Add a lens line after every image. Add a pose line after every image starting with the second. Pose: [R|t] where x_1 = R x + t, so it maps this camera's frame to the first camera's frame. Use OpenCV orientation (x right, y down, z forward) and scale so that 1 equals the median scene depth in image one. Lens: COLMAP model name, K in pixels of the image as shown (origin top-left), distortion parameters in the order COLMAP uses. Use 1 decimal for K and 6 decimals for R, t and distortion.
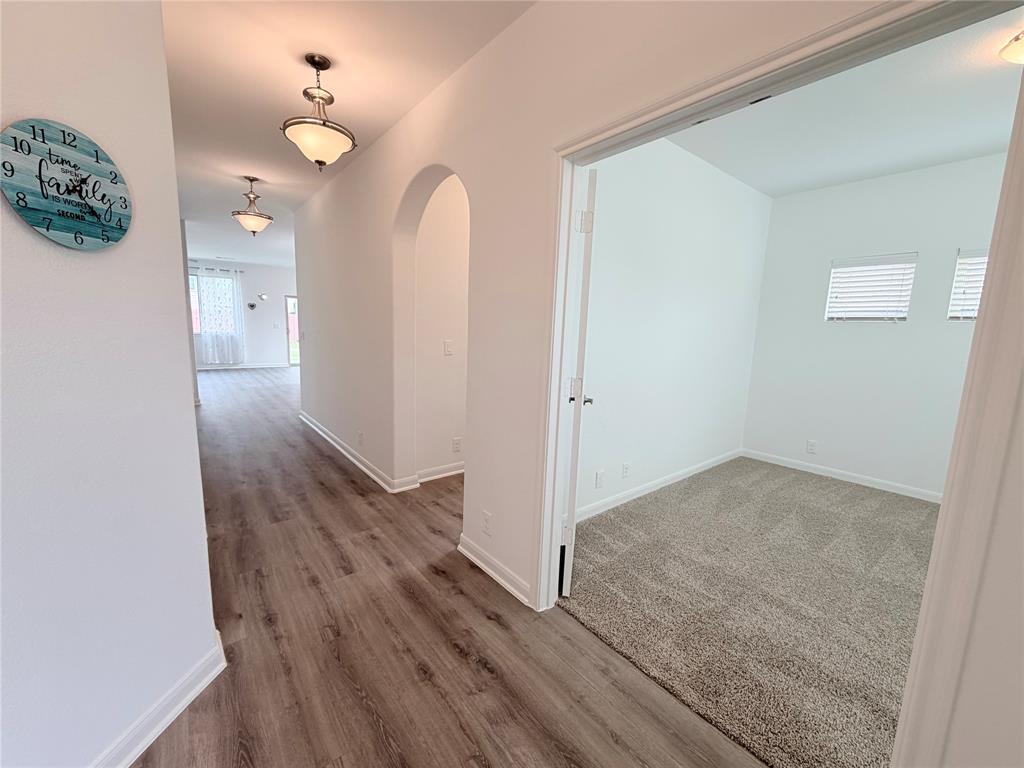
lens RADIAL K [[408.4, 0, 508.9], [0, 408.4, 383.8], [0, 0, 1]] dist [-0.000803, 0.000099]
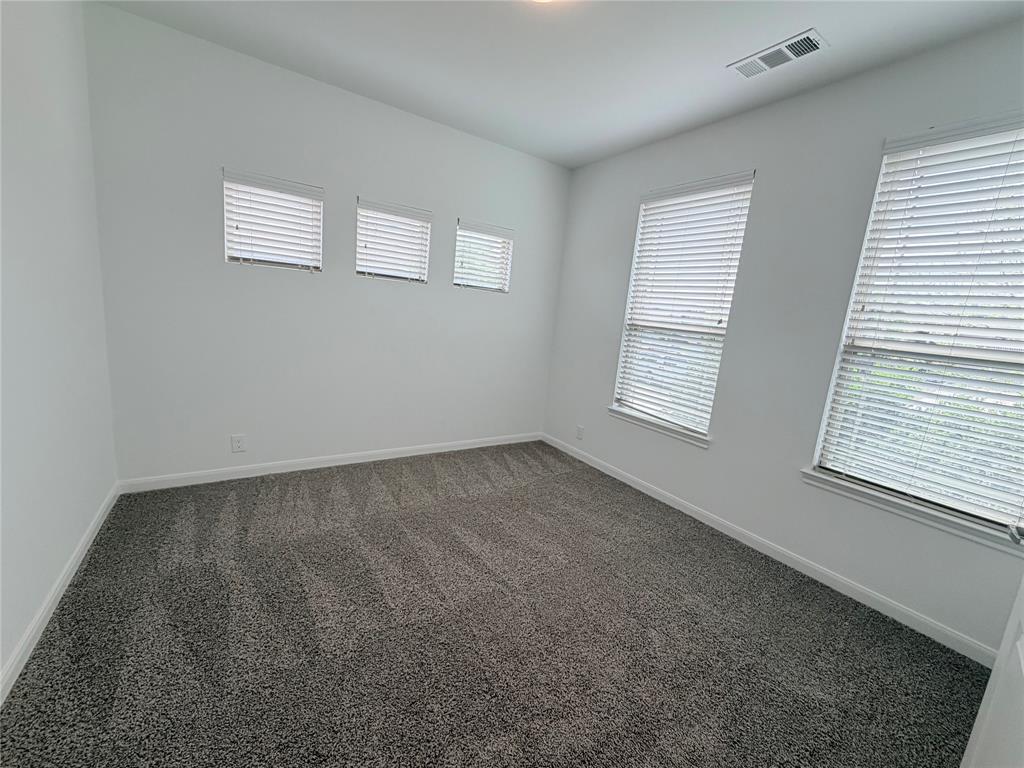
lens RADIAL K [[408.4, 0, 508.9], [0, 408.4, 383.8], [0, 0, 1]] dist [-0.000803, 0.000099]
pose [[0.091445, -0.207905, 0.973865, 0.127821], [0.047233, 0.977767, 0.204303, -0.078260], [-0.994689, 0.027316, 0.099232, 0.513512]]
